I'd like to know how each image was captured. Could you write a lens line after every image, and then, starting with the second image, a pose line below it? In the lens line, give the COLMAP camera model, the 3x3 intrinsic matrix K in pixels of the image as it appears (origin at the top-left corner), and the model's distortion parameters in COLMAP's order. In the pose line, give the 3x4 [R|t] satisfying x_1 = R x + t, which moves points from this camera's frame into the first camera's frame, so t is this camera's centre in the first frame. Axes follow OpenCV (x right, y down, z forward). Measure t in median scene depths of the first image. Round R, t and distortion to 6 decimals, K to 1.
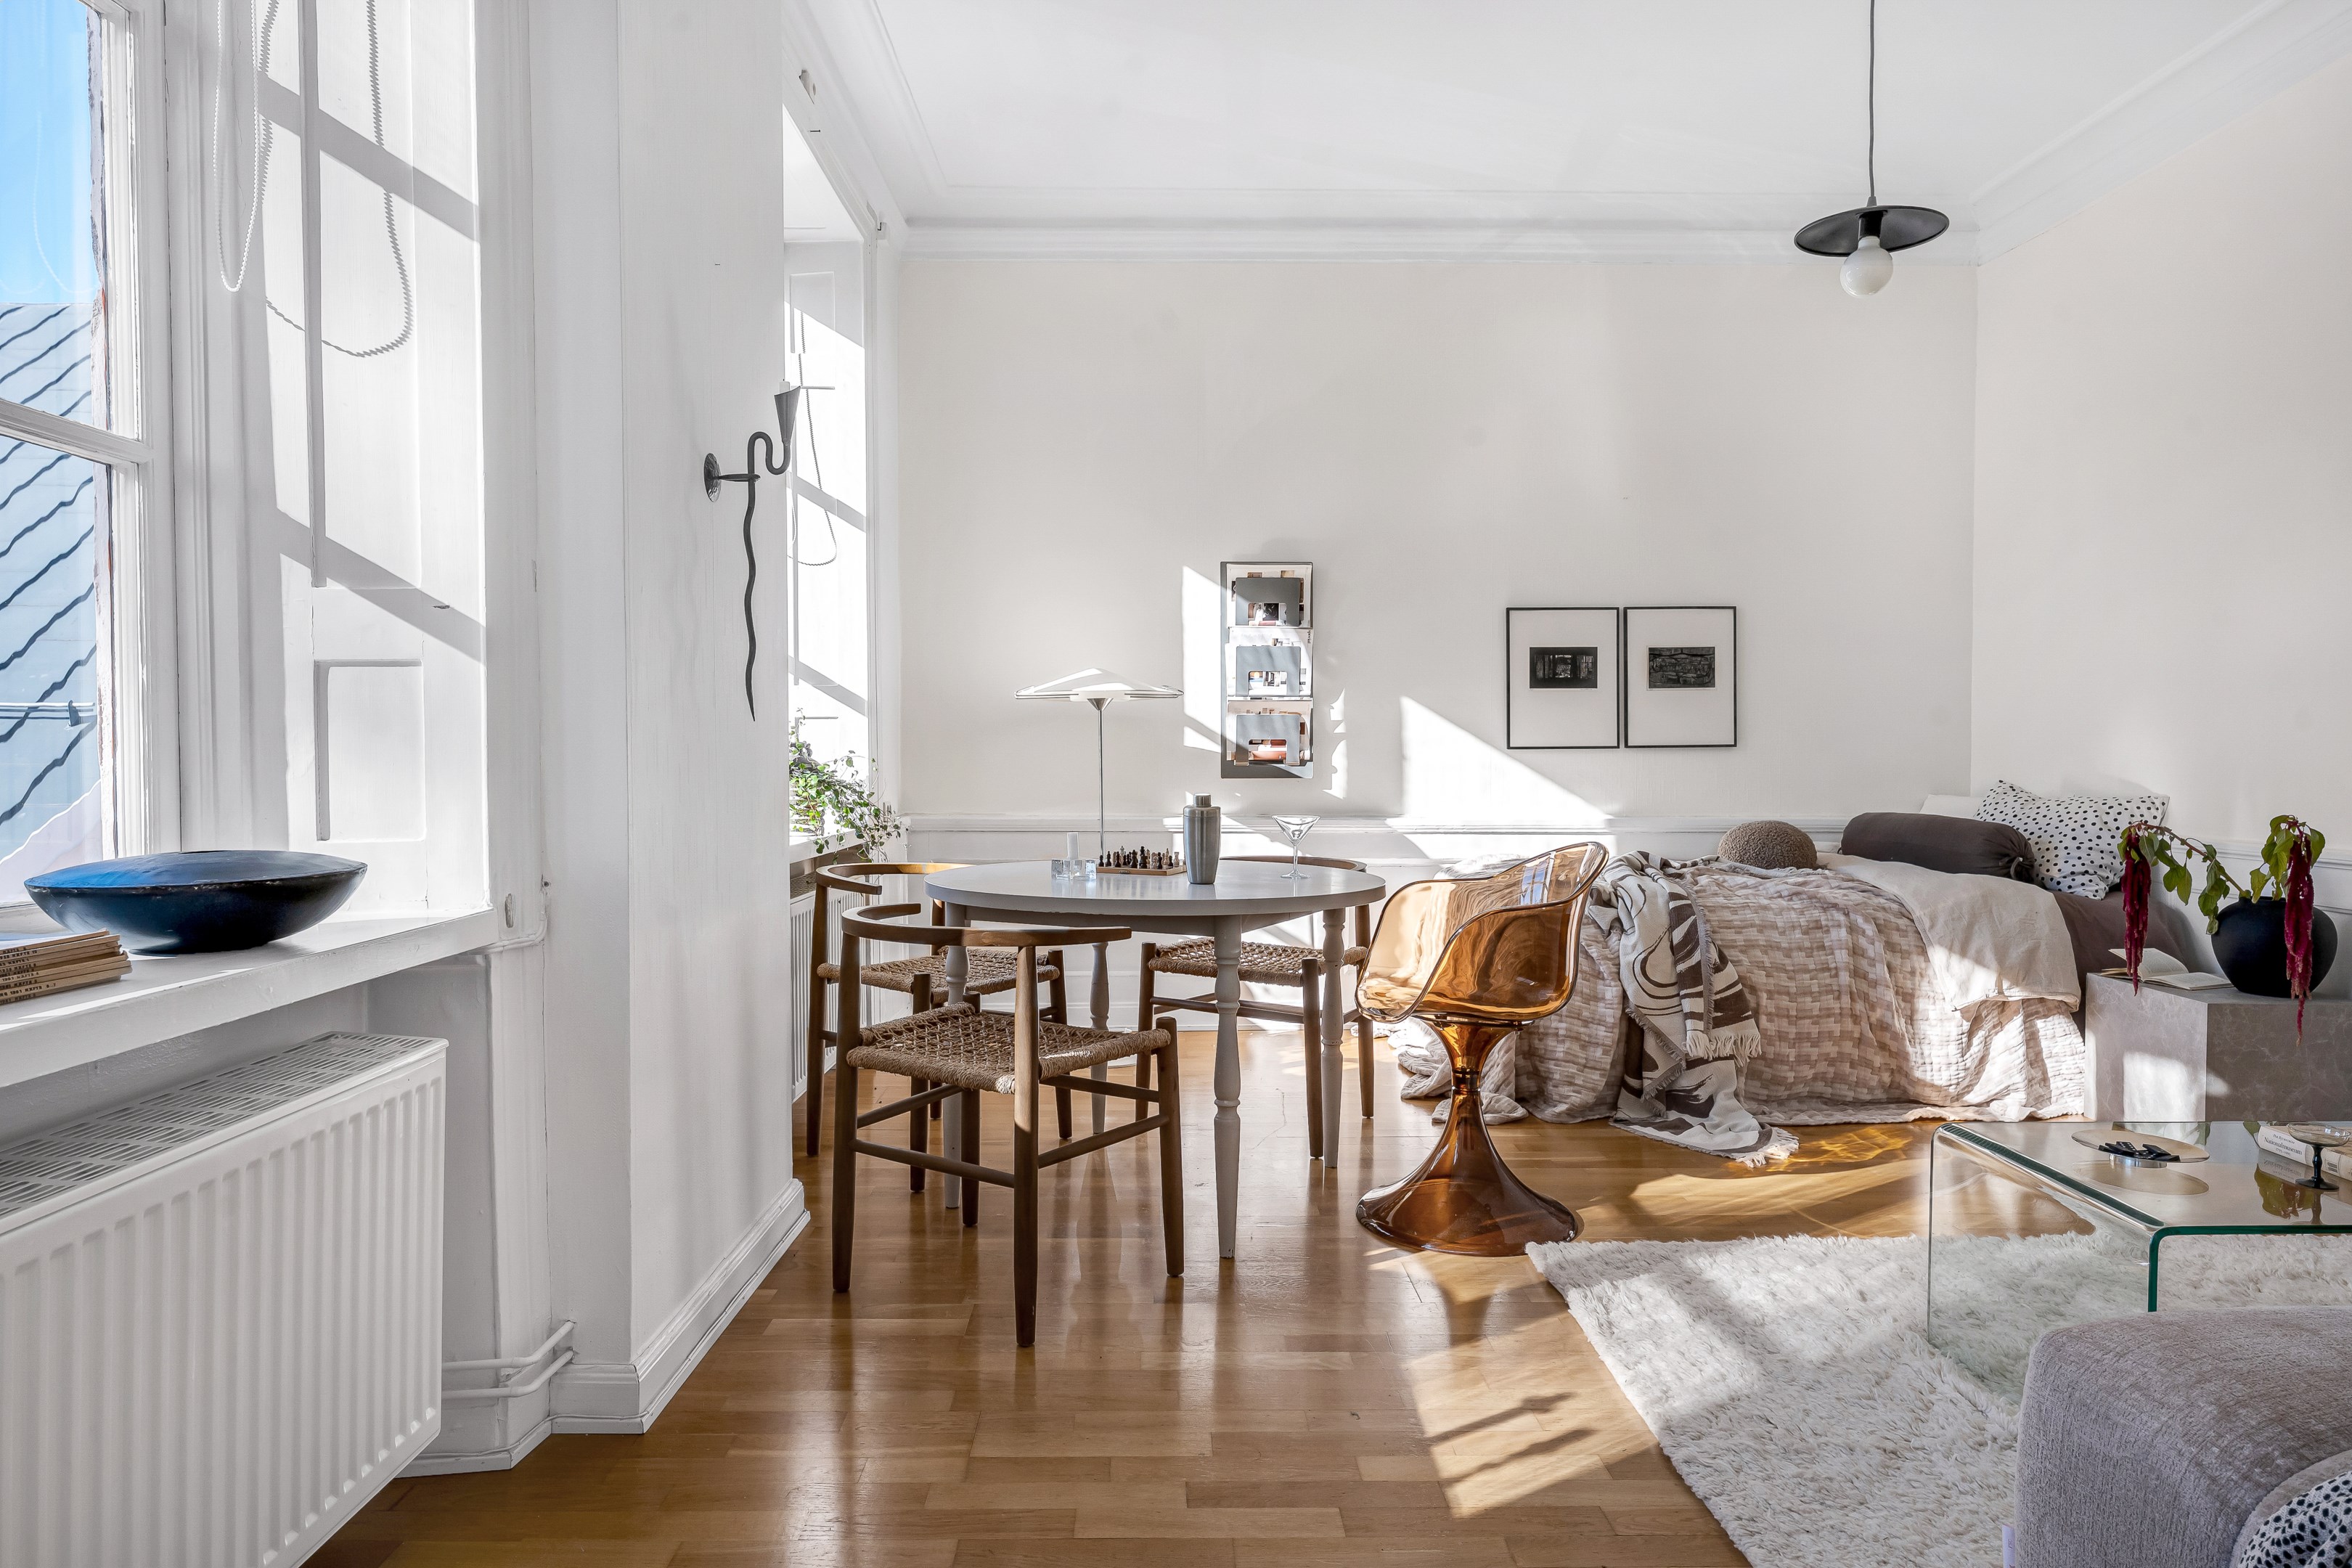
lens RADIAL K [[1338.5, 0, 1176.0], [0, 1338.5, 784.0], [0, 0, 1]] dist [-0.003052, -0.000526]
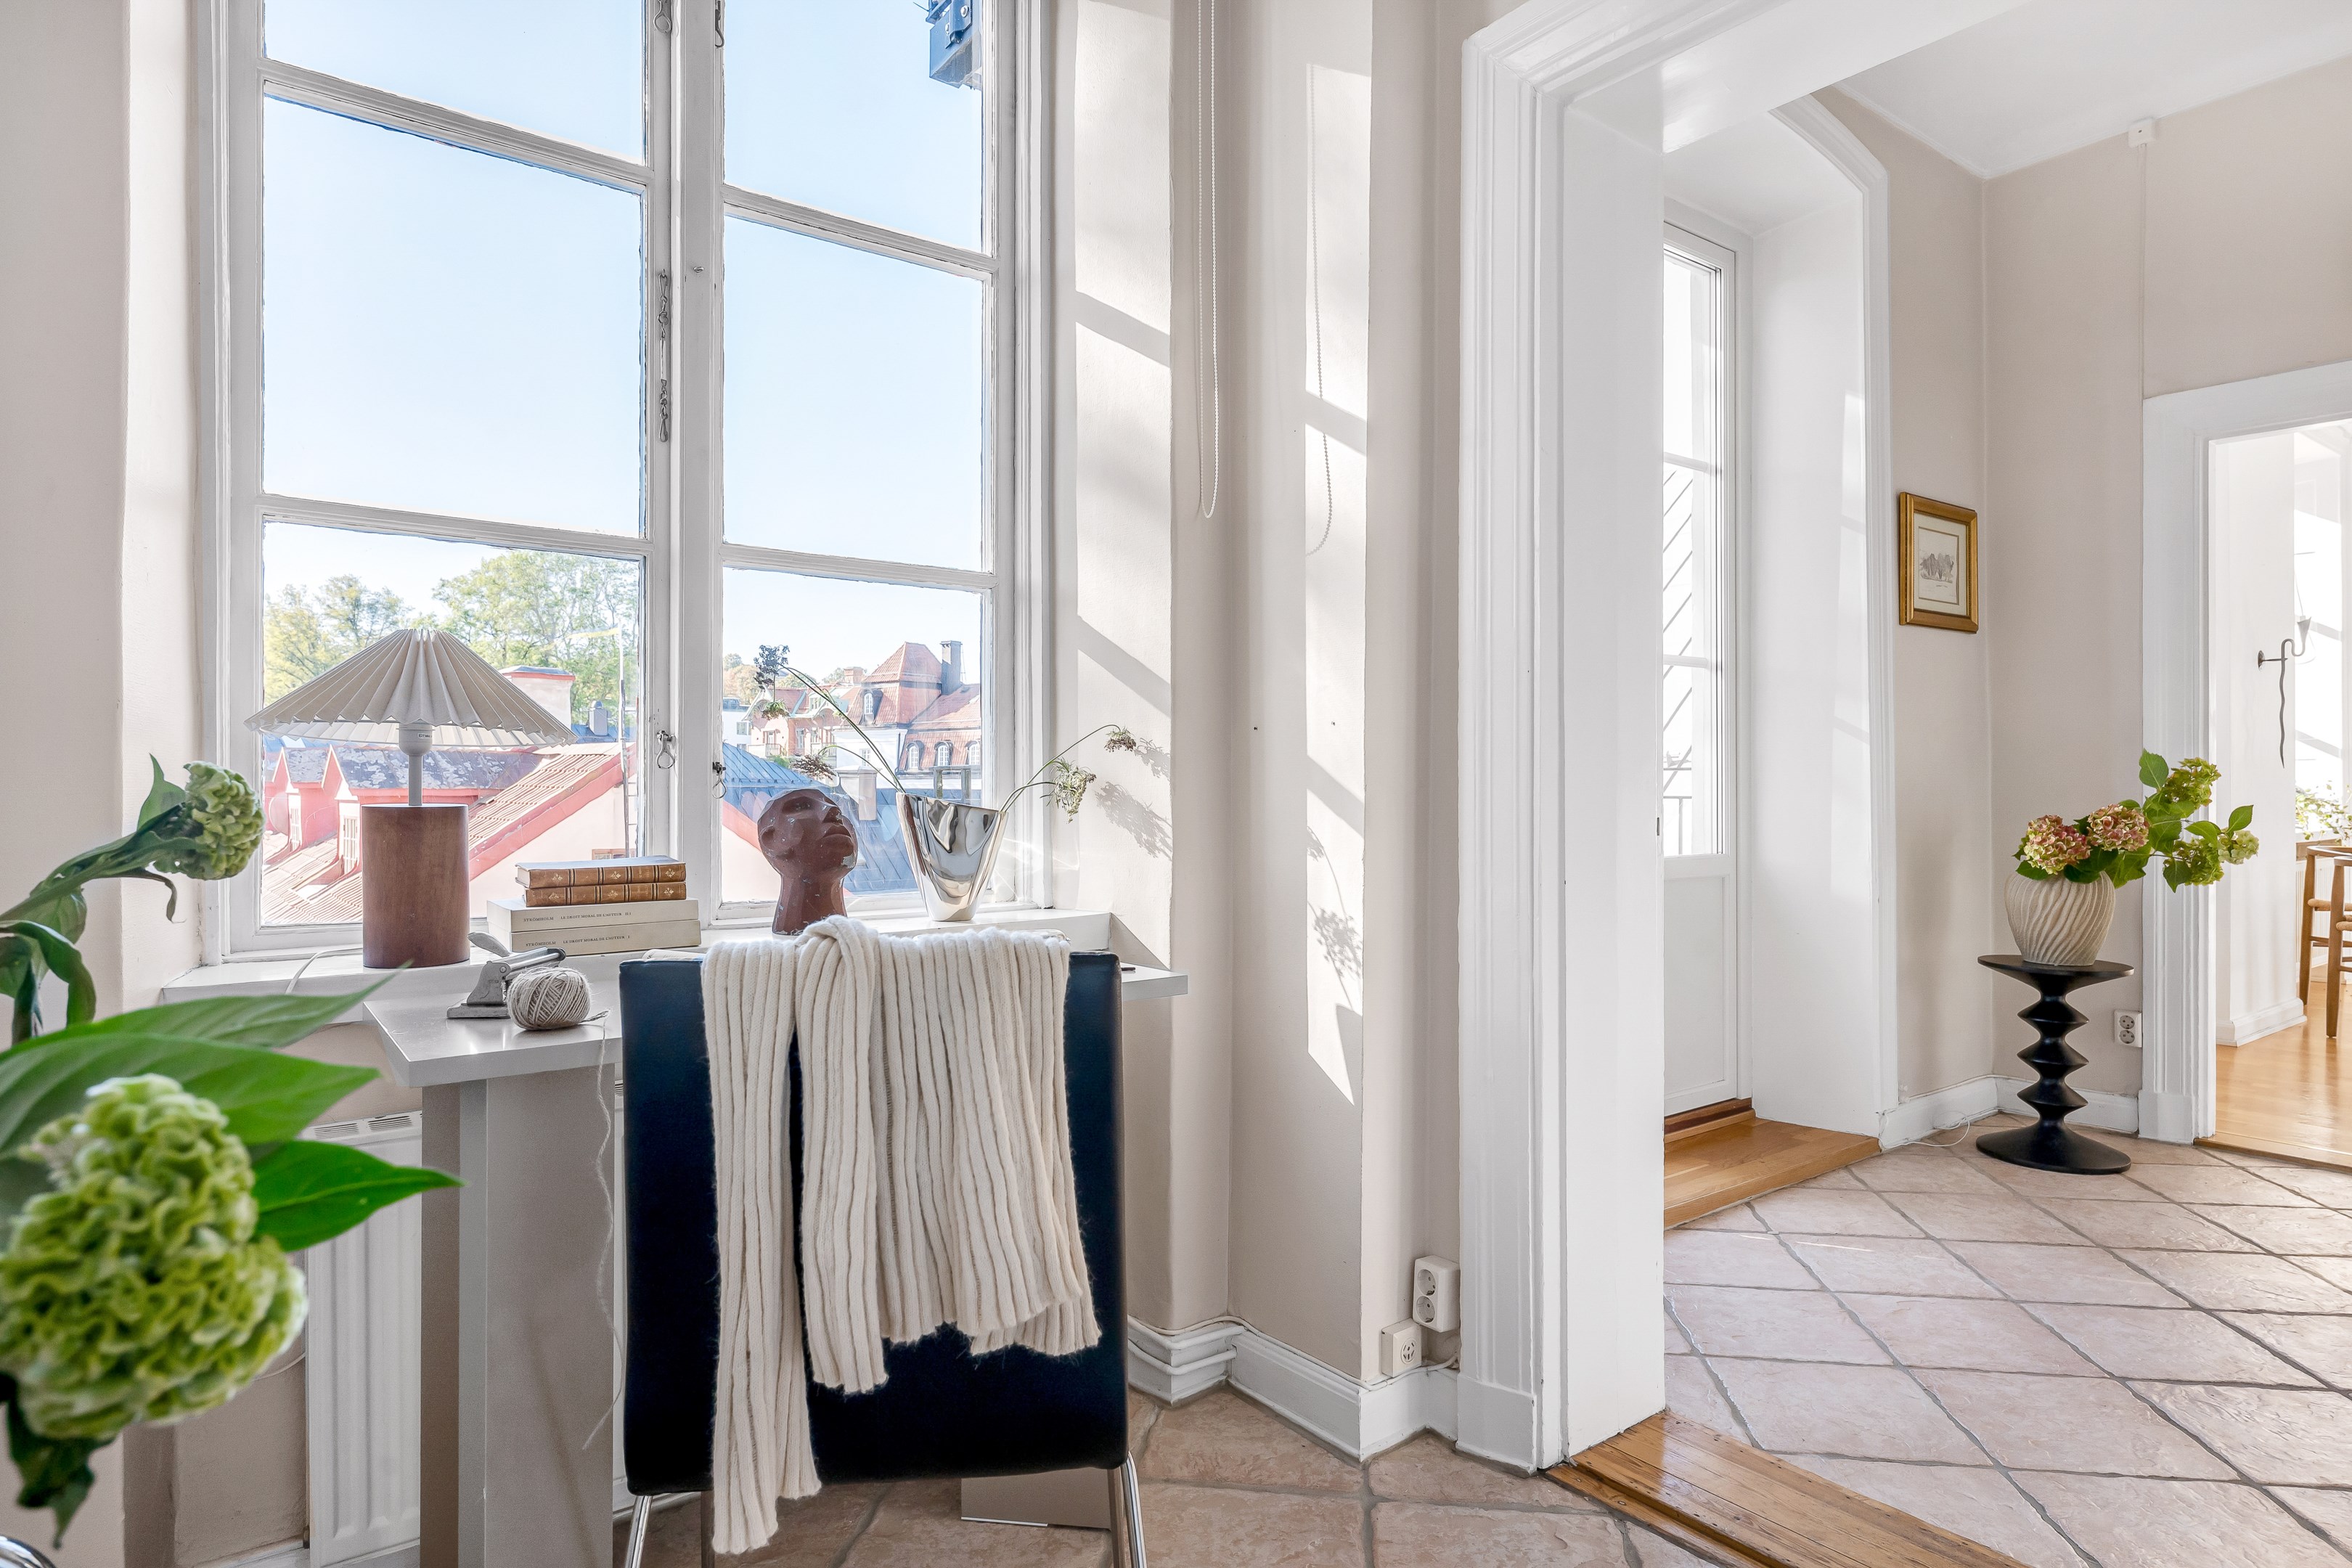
lens RADIAL K [[1302.4, 0, 1163.7], [0, 1302.4, 795.9], [0, 0, 1]] dist [0.004001, 0.000563]
pose [[0.585957, 0.002494, -0.810338, 0.224966], [-0.014624, 0.999865, -0.007498, 0.027886], [0.810210, 0.016244, 0.585914, -1.129992]]
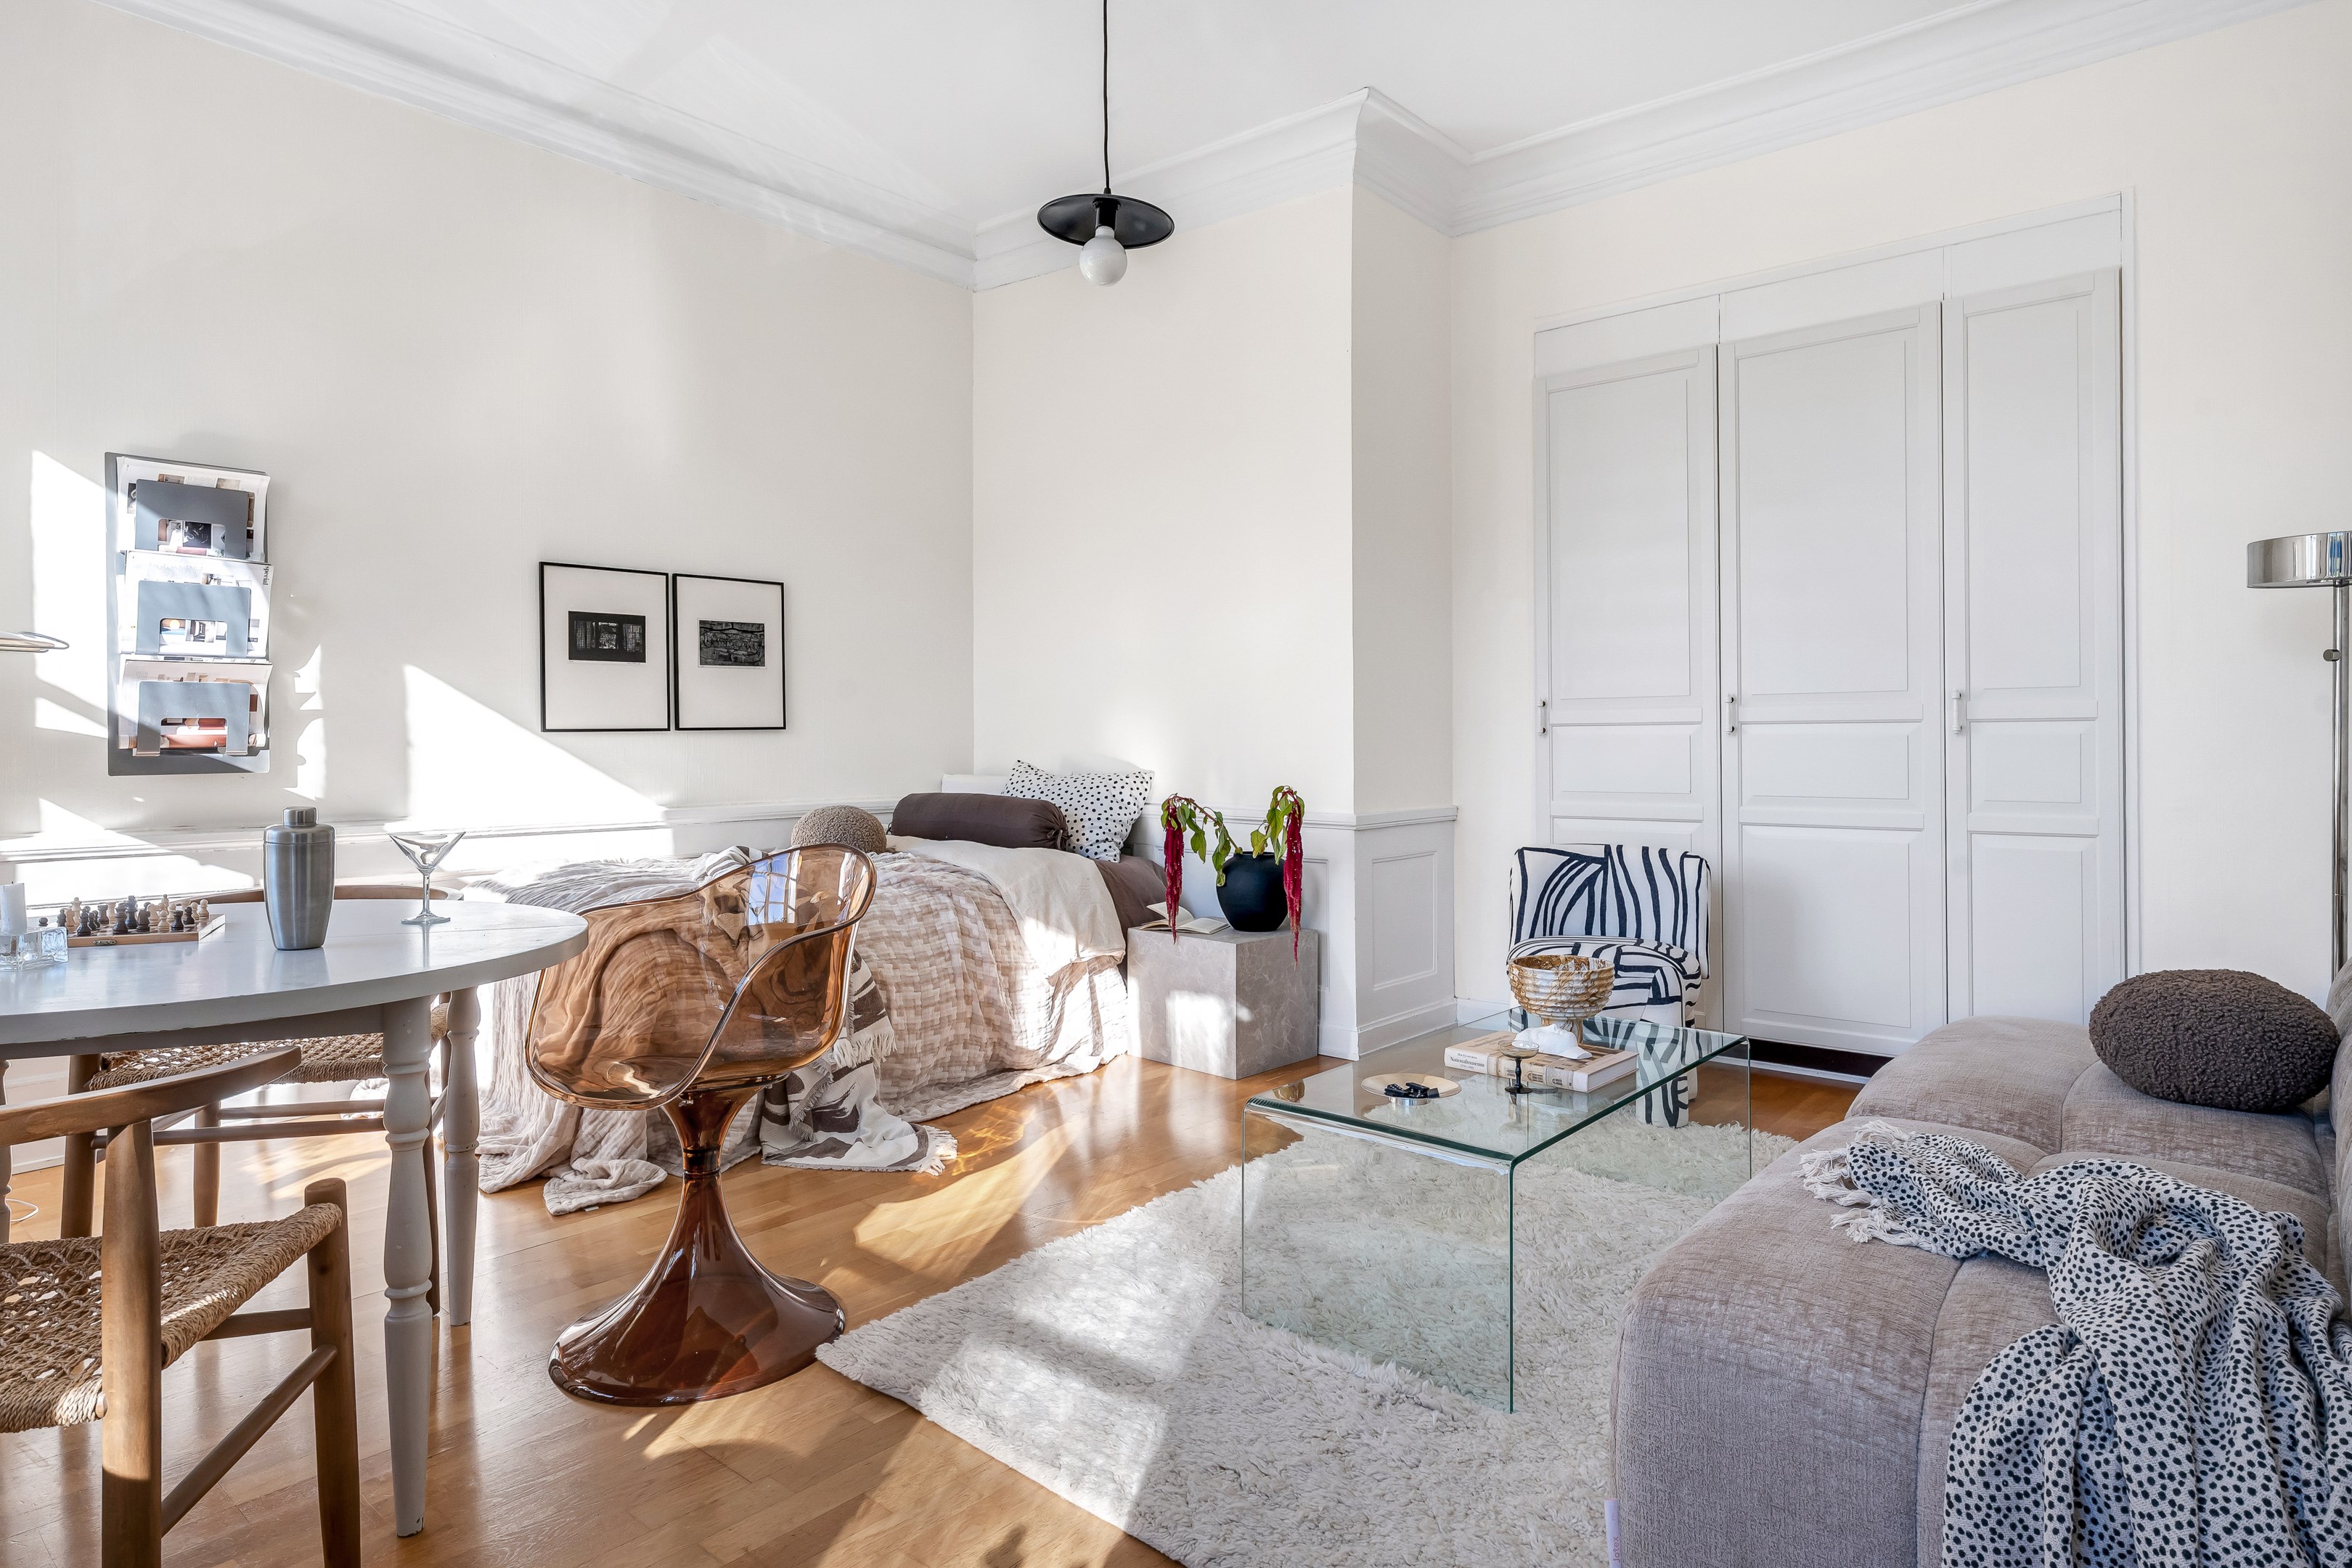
lens RADIAL K [[1322.4, 0, 1178.8], [0, 1322.4, 736.7], [0, 0, 1]] dist [-0.004355, 0.002763]
pose [[0.664123, -0.002945, 0.747617, -0.133157], [0.017763, 0.999772, -0.011841, -0.008329], [-0.747412, 0.021143, 0.664024, 0.211544]]
